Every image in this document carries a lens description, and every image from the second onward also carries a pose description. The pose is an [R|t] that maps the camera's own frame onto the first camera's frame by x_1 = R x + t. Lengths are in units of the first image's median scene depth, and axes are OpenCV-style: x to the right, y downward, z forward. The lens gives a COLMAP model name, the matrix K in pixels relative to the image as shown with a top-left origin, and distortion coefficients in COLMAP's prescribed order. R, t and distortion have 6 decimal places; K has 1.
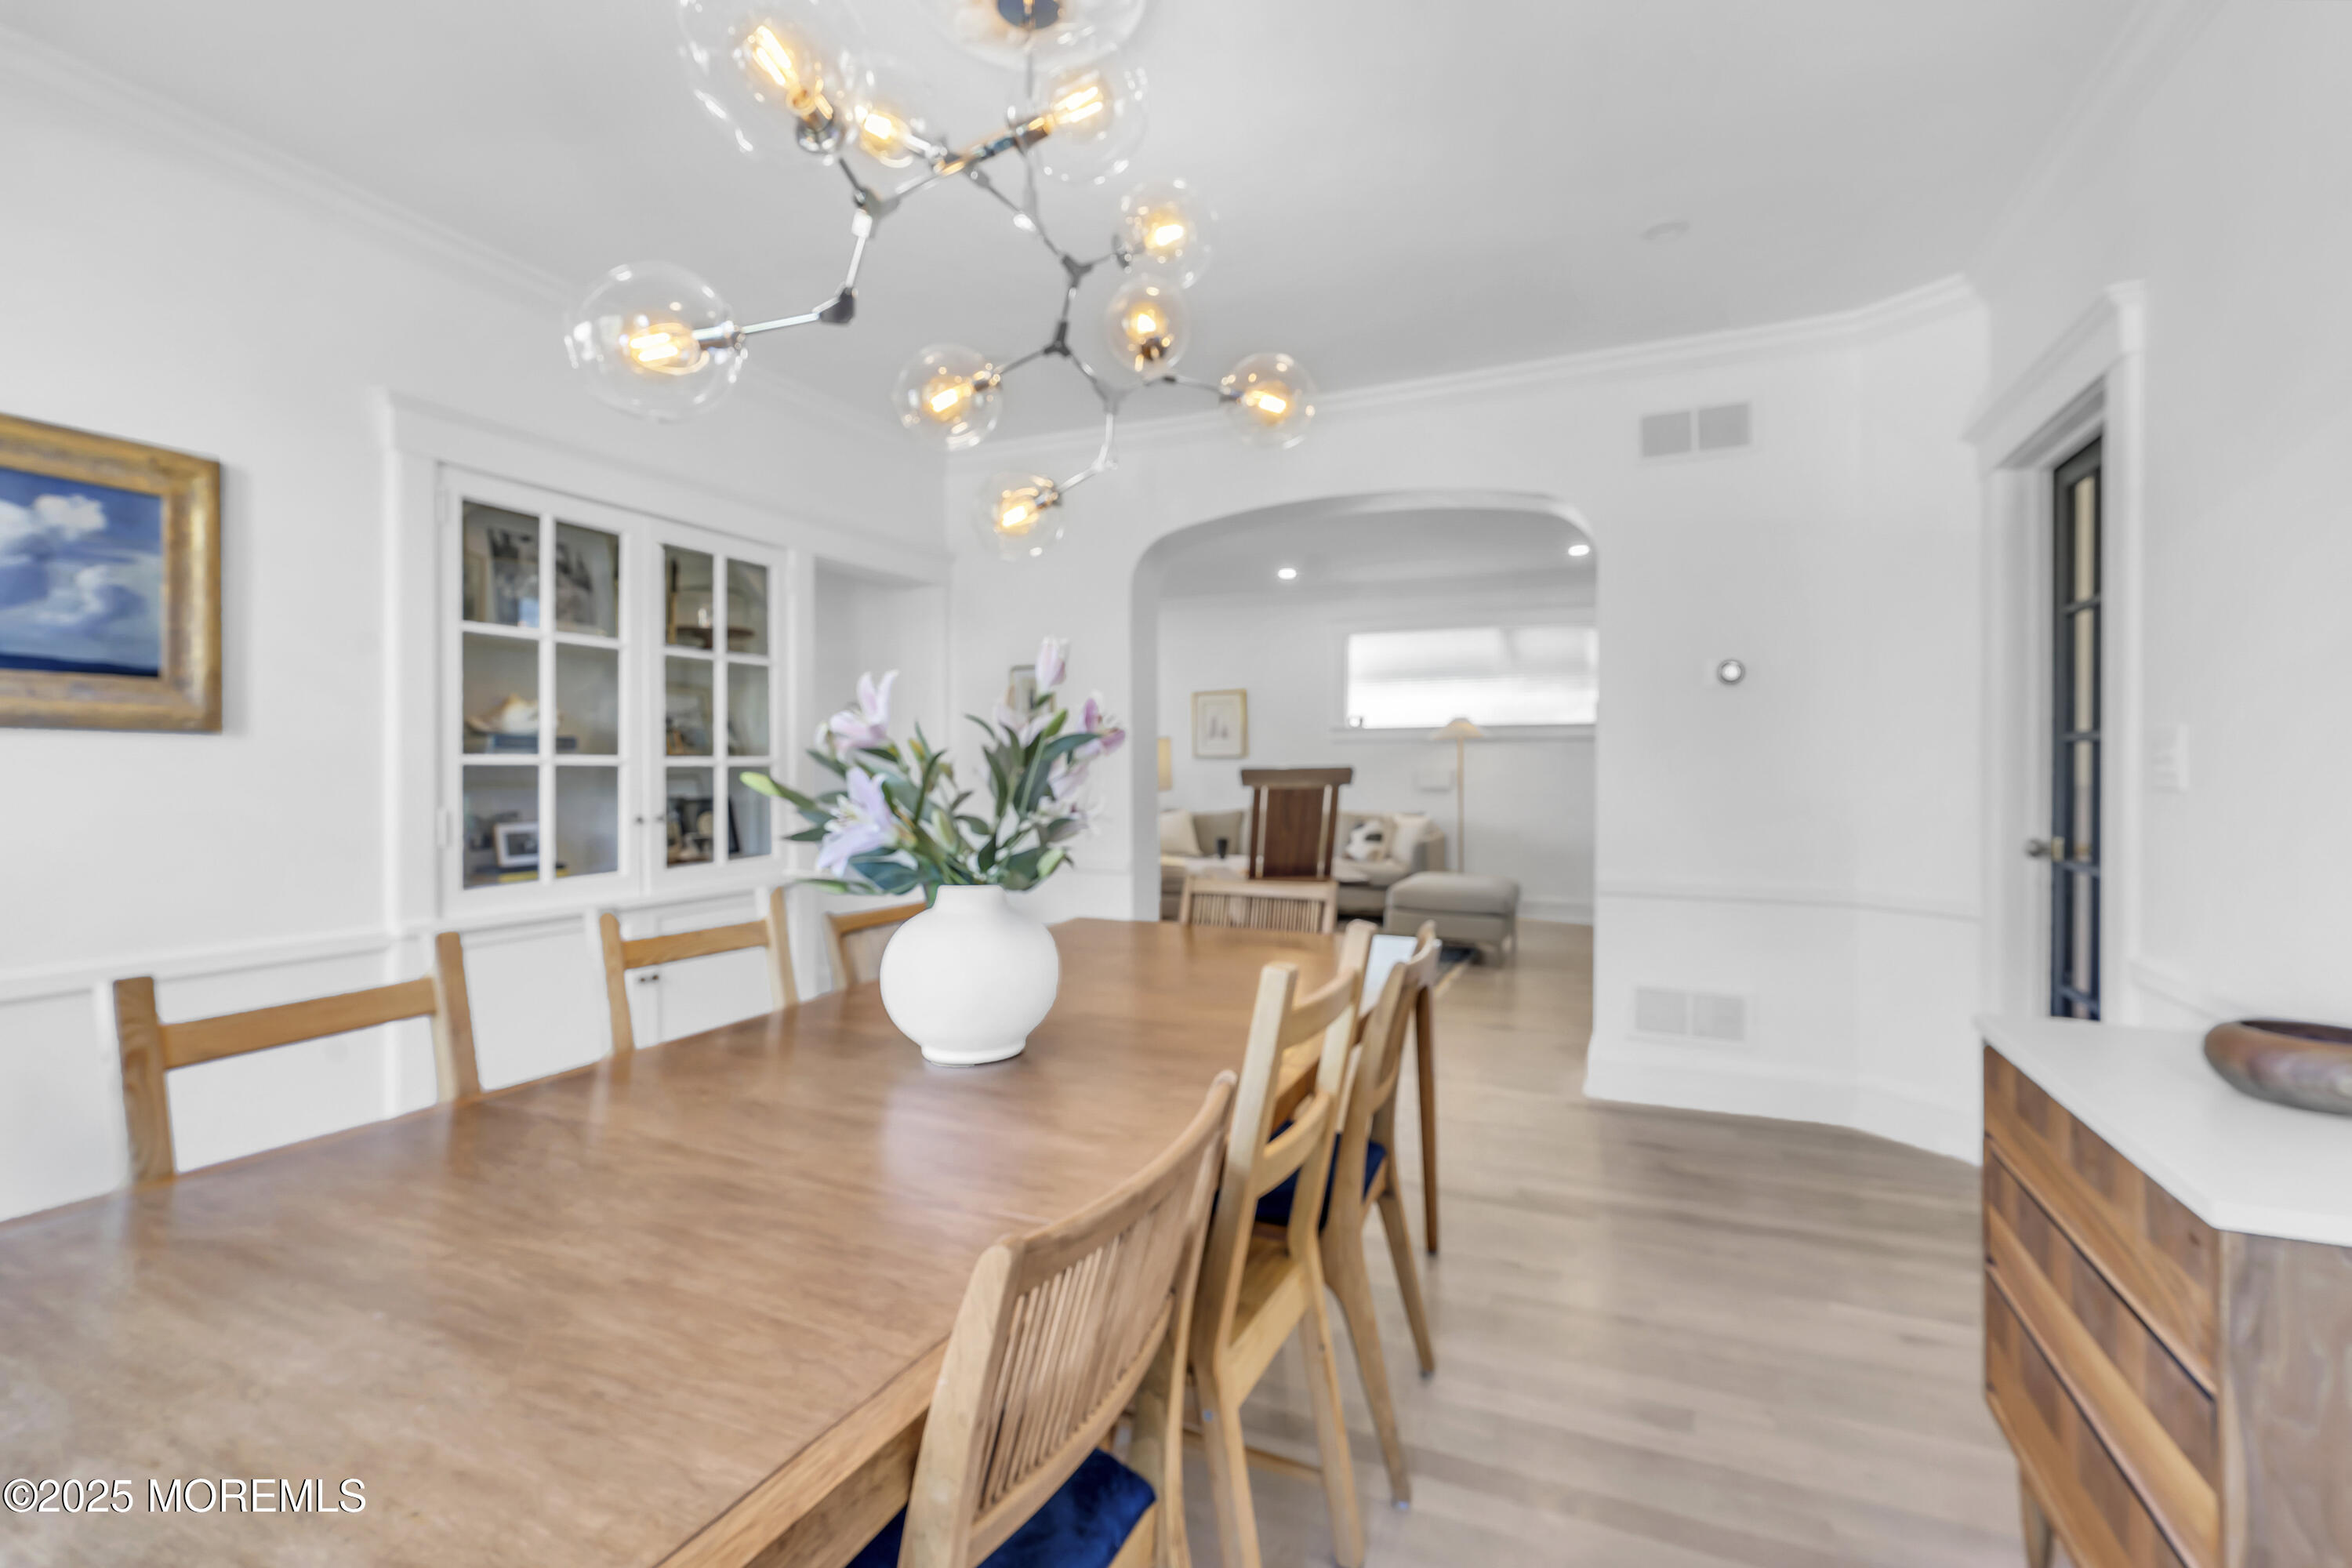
lens RADIAL K [[1063.3, 0, 1175.3], [0, 1063.3, 767.0], [0, 0, 1]] dist [0.000641, 0.000042]
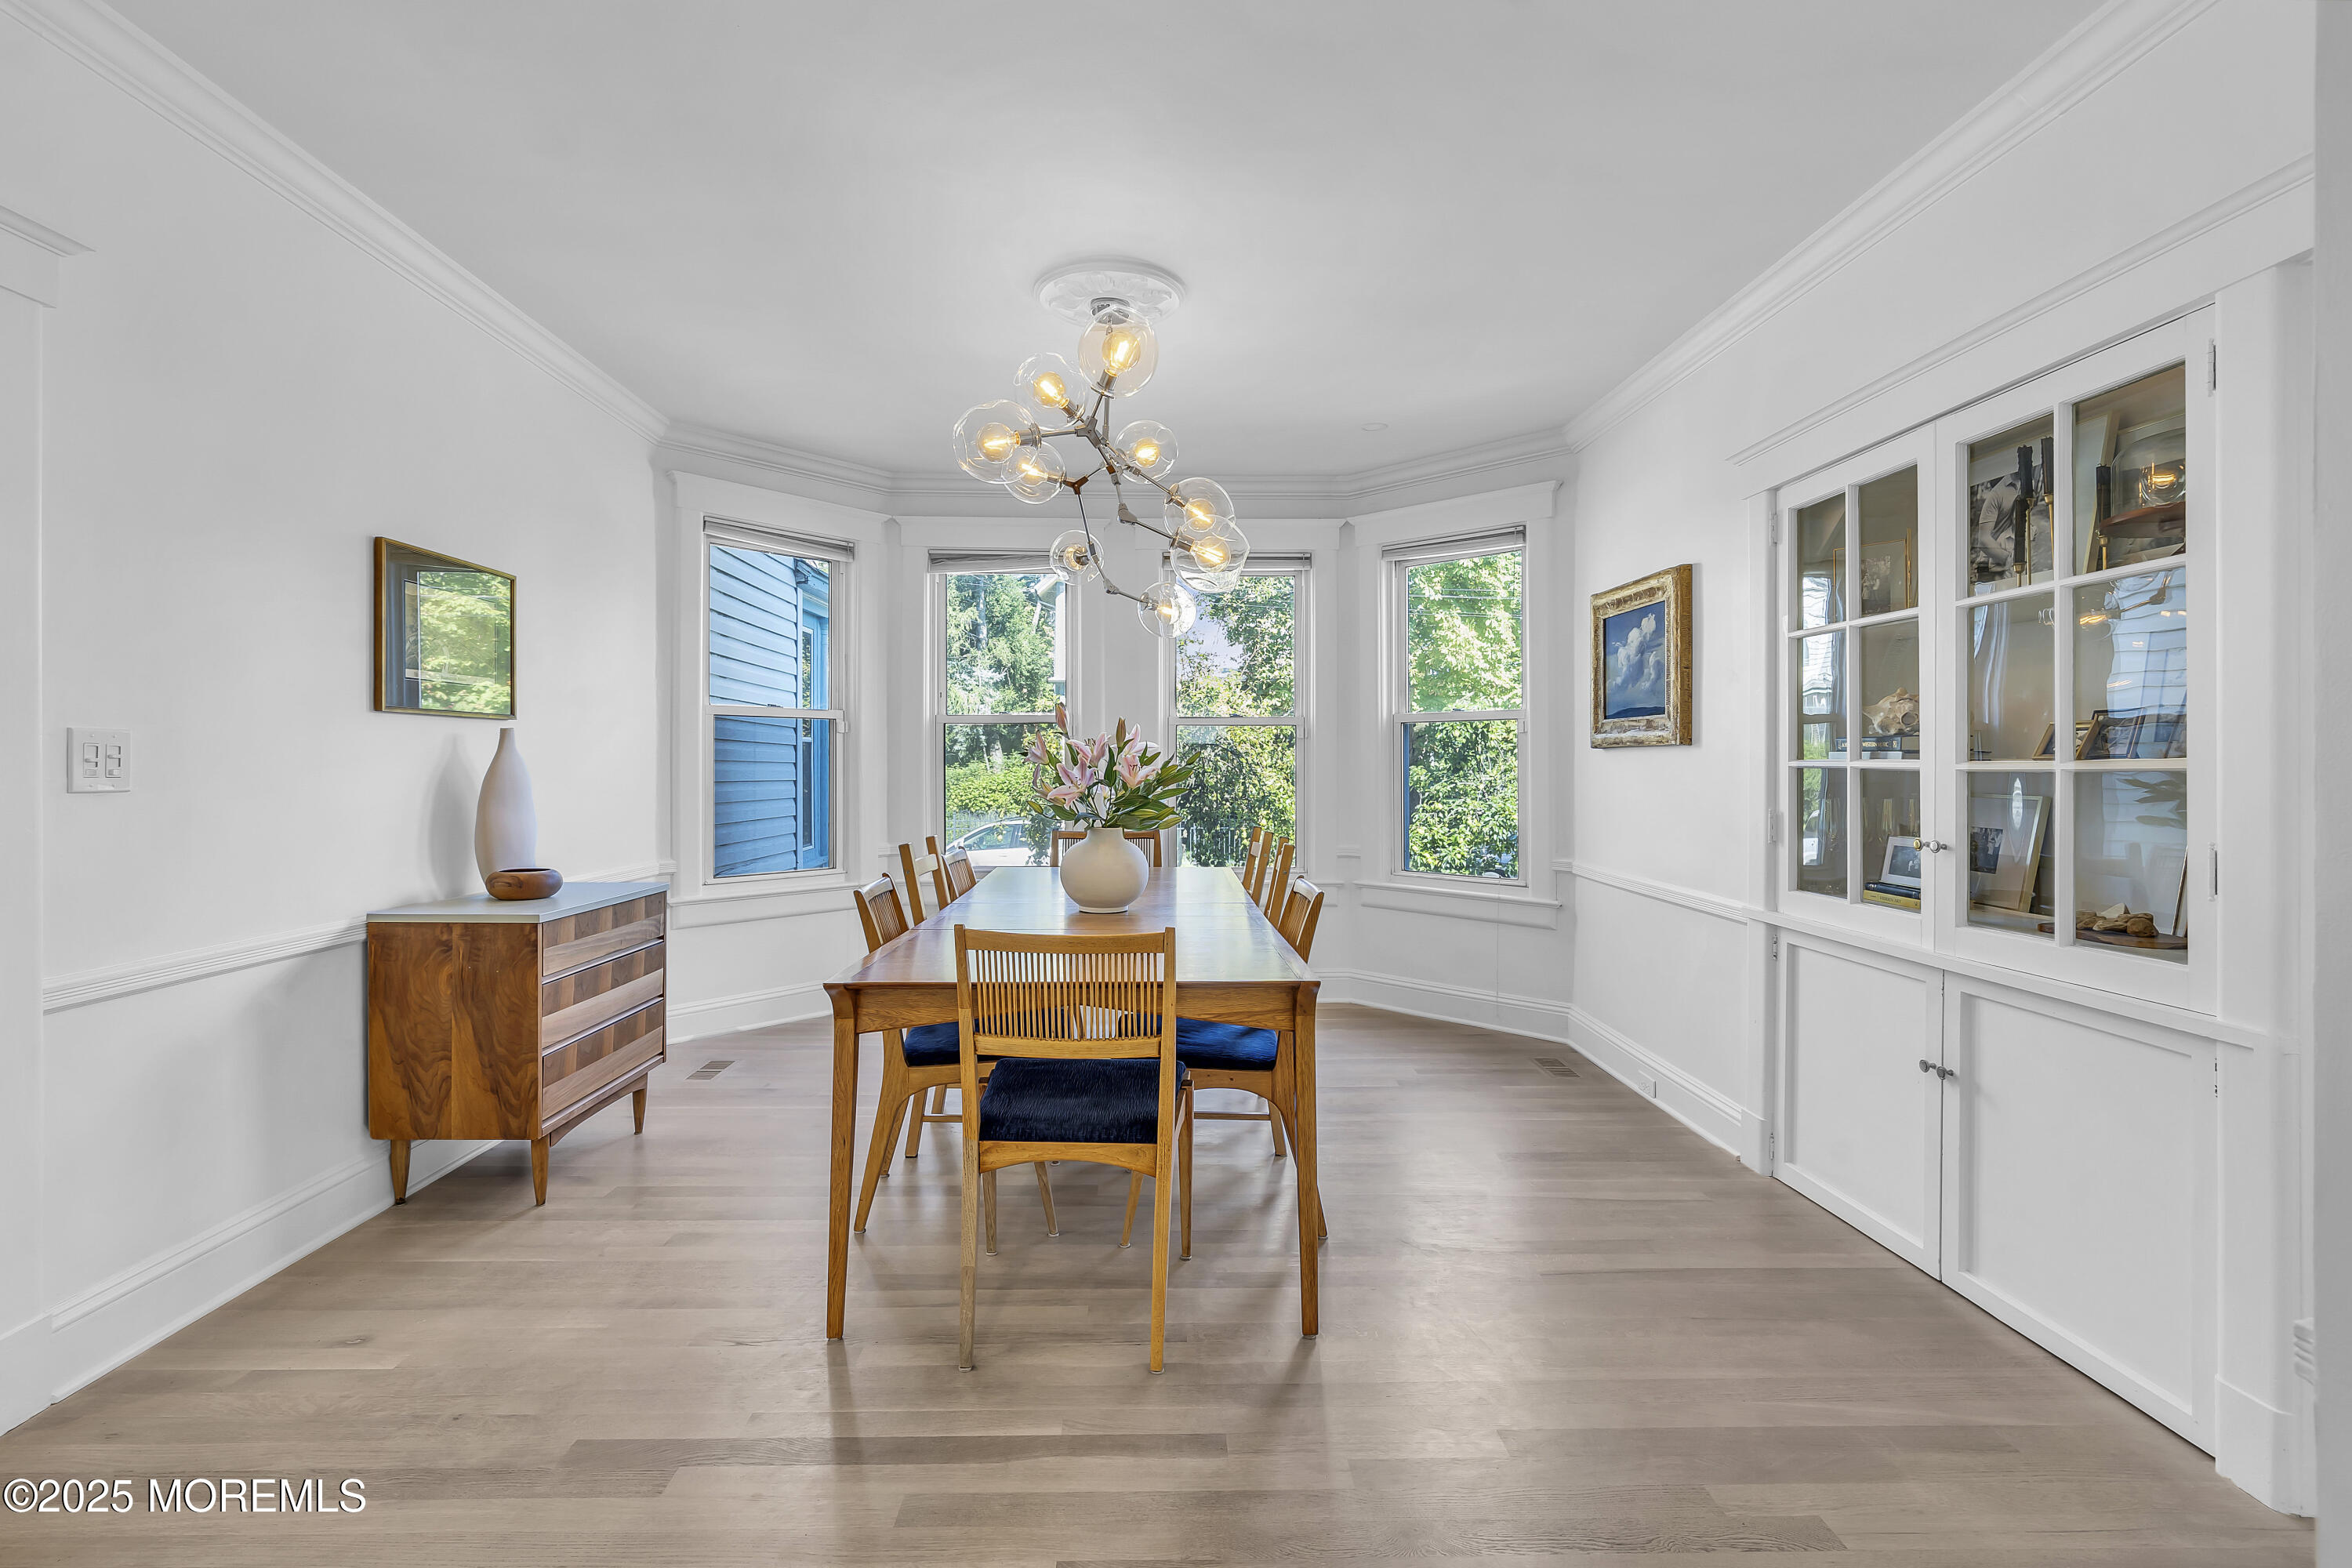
lens RADIAL K [[1063.3, 0, 1173.8], [0, 1063.3, 768.0], [0, 0, 1]] dist [0.000641, 0.000042]
pose [[-0.905798, 0.004123, -0.423690, 0.271013], [-0.001423, 0.999917, 0.012772, -0.014072], [0.423708, 0.012172, -0.905717, 1.469556]]
